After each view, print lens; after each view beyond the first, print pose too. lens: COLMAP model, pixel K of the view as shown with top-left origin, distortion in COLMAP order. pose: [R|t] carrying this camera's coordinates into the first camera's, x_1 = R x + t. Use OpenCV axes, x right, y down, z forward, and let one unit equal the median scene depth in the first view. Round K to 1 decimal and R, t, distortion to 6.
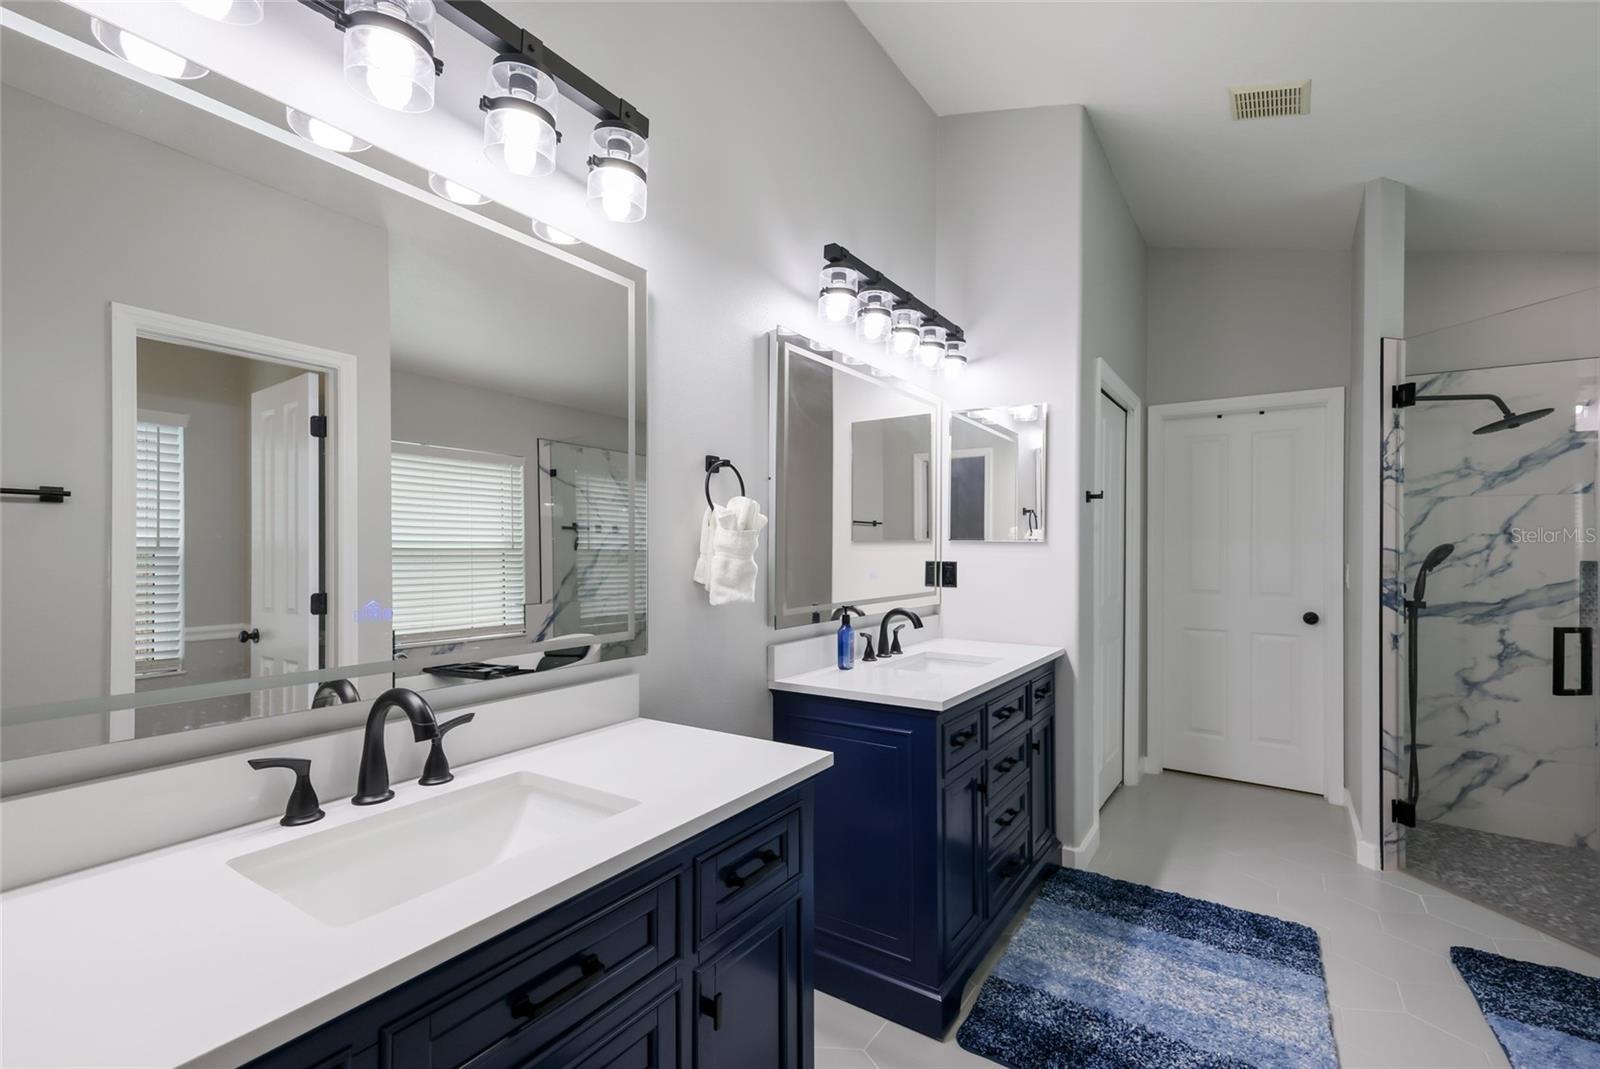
lens RADIAL K [[696.4, 0, 799.8], [0, 696.4, 542.5], [0, 0, 1]] dist [0.002562, 0.000336]
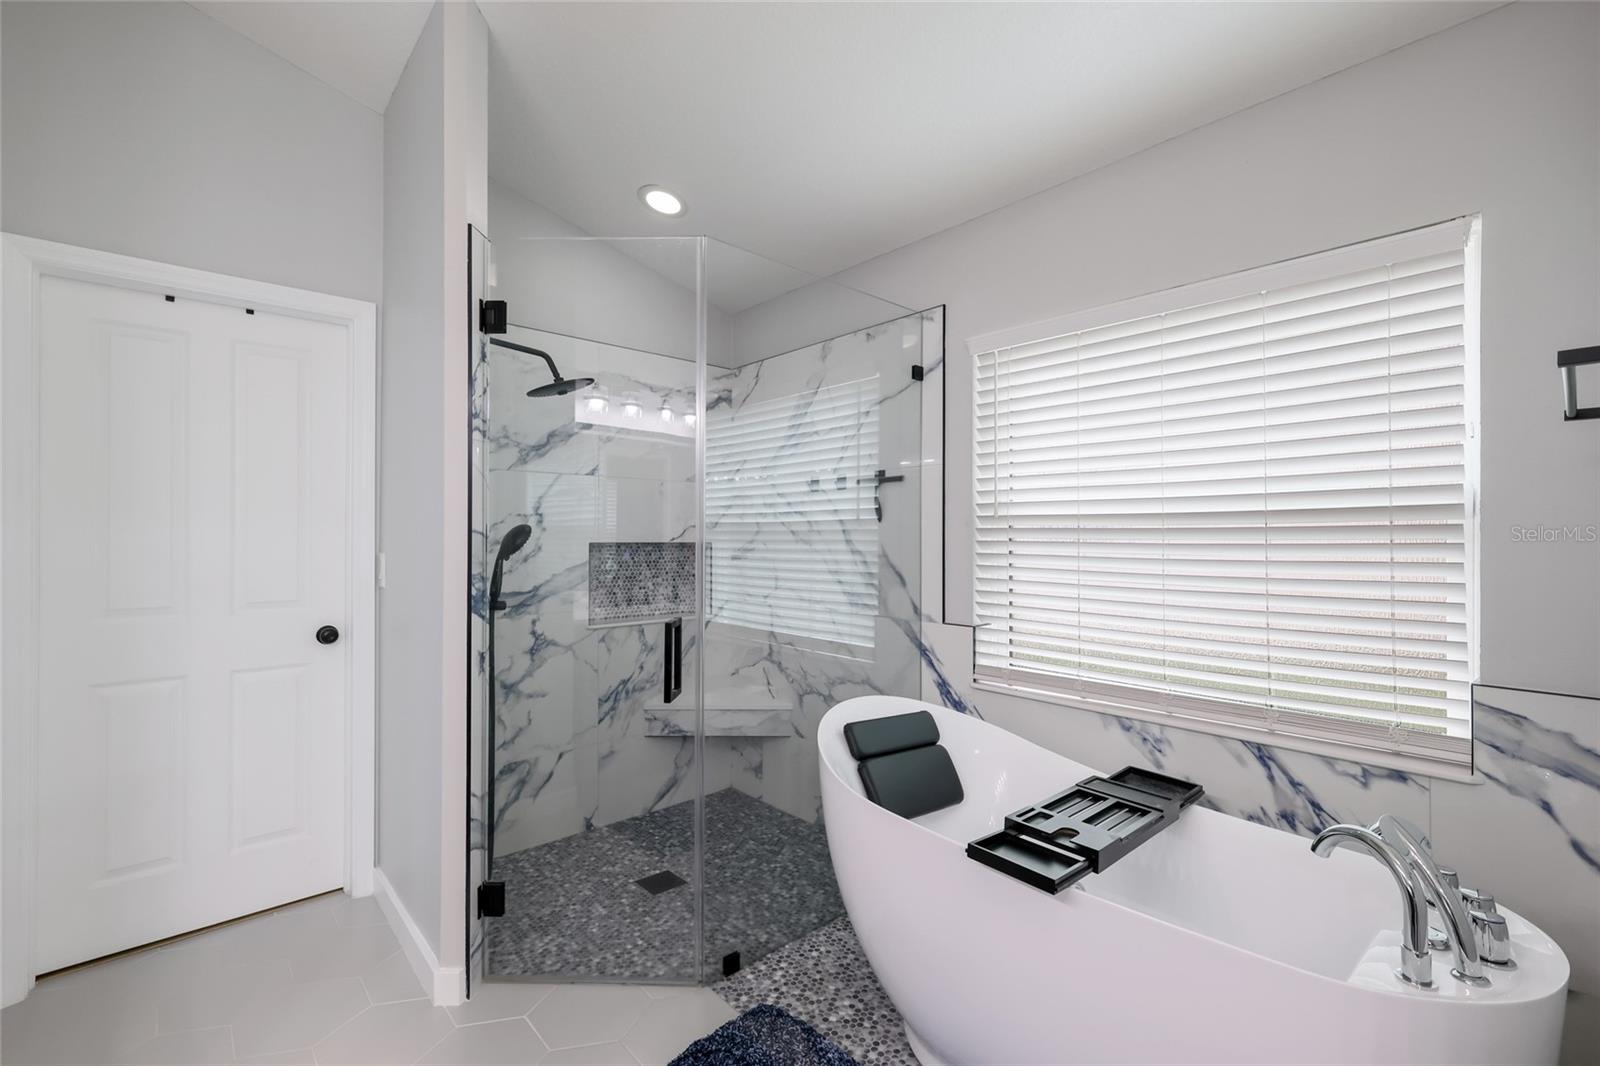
lens RADIAL K [[696.4, 0, 800.9], [0, 696.4, 528.9], [0, 0, 1]] dist [0.002562, 0.000336]
pose [[0.238140, -0.000405, 0.971231, 0.213225], [-0.003106, 0.999994, 0.001179, 0.004355], [-0.971226, -0.003297, 0.238137, 0.452312]]
